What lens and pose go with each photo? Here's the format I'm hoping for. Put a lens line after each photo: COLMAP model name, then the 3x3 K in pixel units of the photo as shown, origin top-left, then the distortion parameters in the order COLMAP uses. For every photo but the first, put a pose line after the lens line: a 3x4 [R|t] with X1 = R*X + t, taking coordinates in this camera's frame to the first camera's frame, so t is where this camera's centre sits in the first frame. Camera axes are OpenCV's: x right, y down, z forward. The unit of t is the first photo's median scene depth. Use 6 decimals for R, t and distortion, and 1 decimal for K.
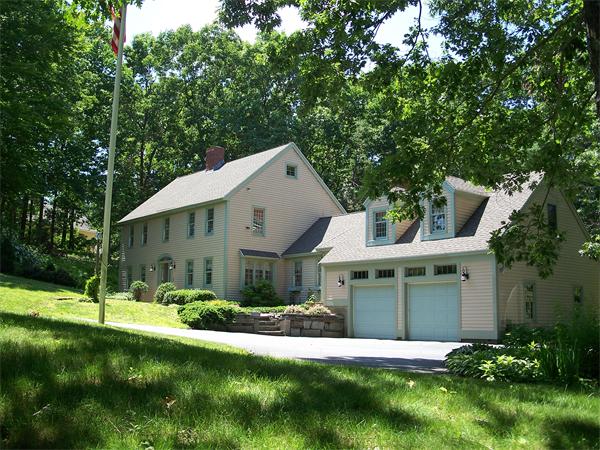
lens RADIAL K [[658.7, 0, 301.1], [0, 658.7, 222.4], [0, 0, 1]] dist [-0.140692, 0.000000]
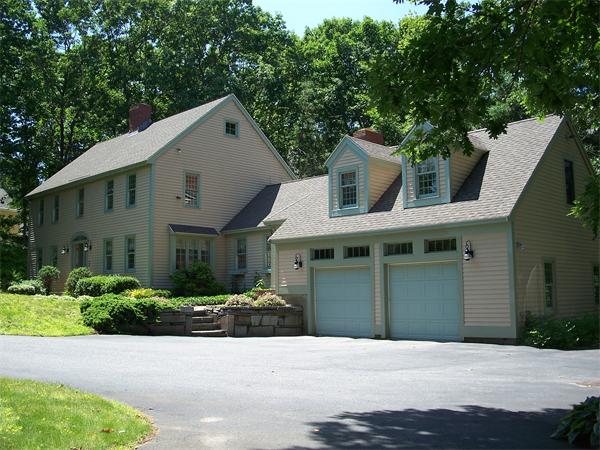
lens RADIAL K [[658.7, 0, 280.8], [0, 658.7, 235.6], [0, 0, 1]] dist [-0.140692, 0.000000]
pose [[0.997989, -0.016667, 0.061155, -0.005782], [0.013393, 0.998475, 0.053560, 0.013163], [-0.061955, -0.052634, 0.996690, 0.190032]]
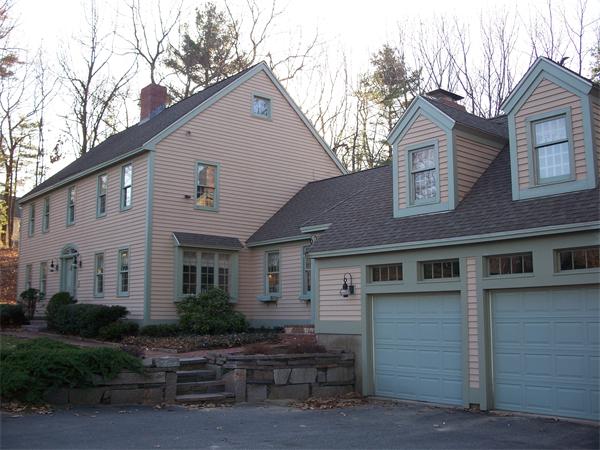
lens RADIAL K [[658.7, 0, 301.1], [0, 658.7, 224.9], [0, 0, 1]] dist [-0.140692, 0.000000]
pose [[0.999833, -0.015798, 0.009192, 0.016426], [0.015729, 0.999848, 0.007564, 0.031229], [-0.009310, -0.007418, 0.999929, 0.404344]]
